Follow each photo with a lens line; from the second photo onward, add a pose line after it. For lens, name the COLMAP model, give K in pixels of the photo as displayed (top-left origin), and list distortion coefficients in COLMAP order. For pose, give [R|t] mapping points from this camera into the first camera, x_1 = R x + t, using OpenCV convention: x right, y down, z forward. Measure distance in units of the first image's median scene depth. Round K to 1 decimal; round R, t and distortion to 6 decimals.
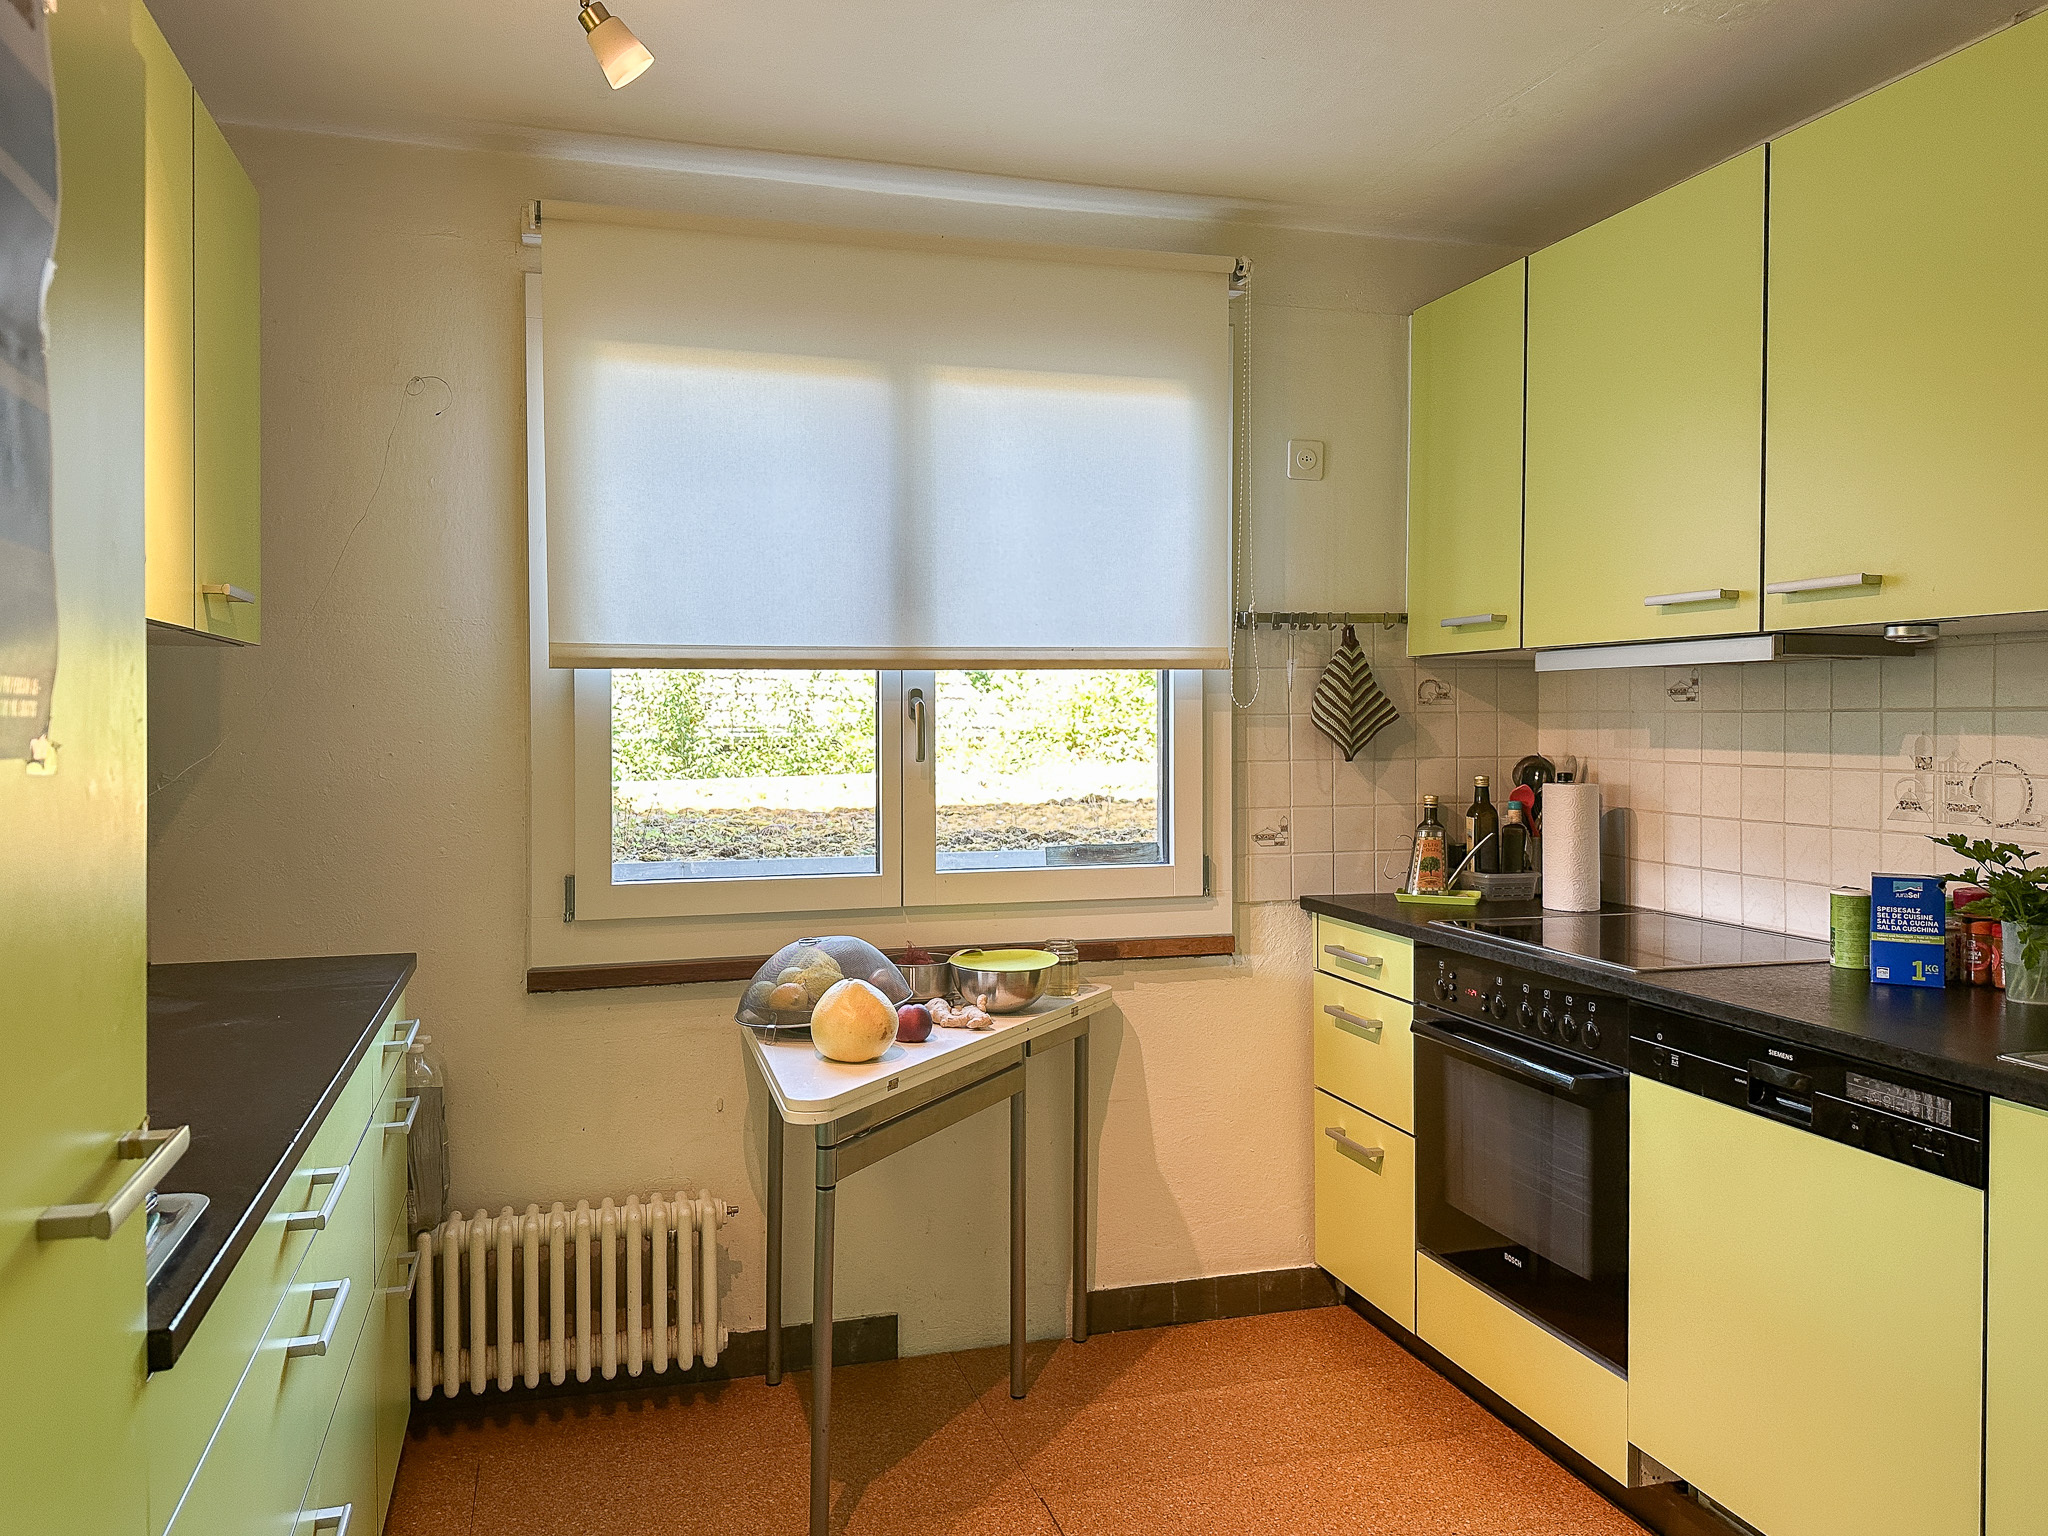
lens RADIAL K [[1475.0, 0, 1023.0], [0, 1475.0, 760.0], [0, 0, 1]] dist [0.020300, -0.015662]
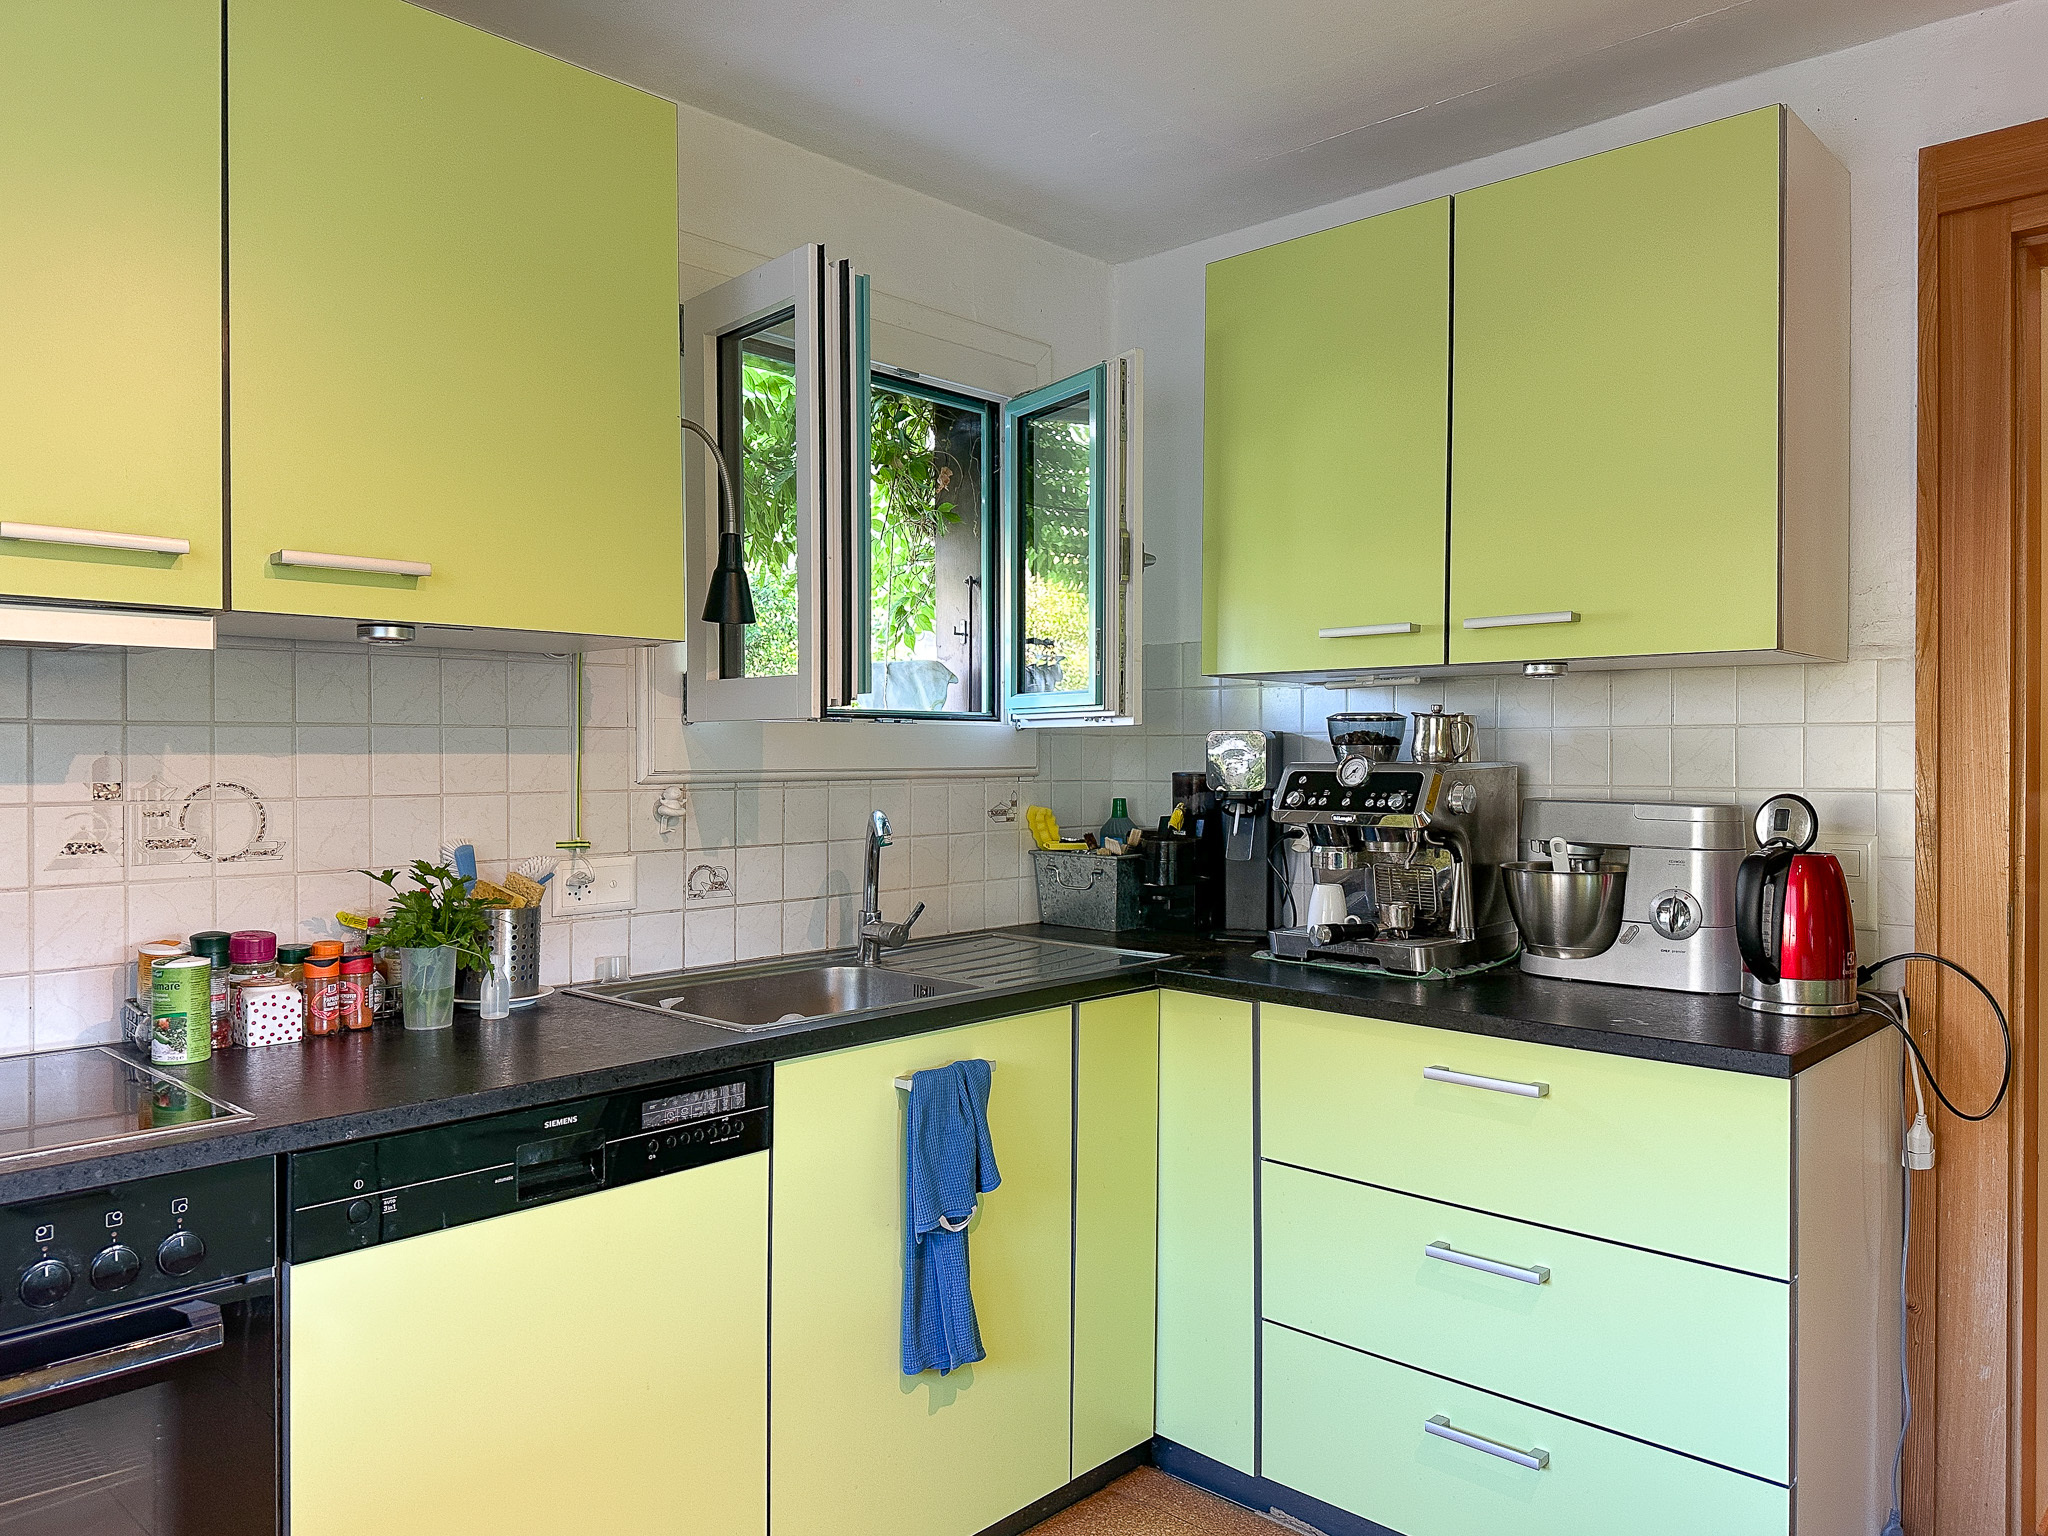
lens RADIAL K [[1475.0, 0, 1025.3], [0, 1475.0, 765.3], [0, 0, 1]] dist [0.020300, -0.015662]
pose [[-0.500441, -0.007203, 0.865741, -0.318846], [0.025196, 0.999421, 0.022880, -0.018229], [-0.865404, 0.033263, -0.499970, 1.031220]]
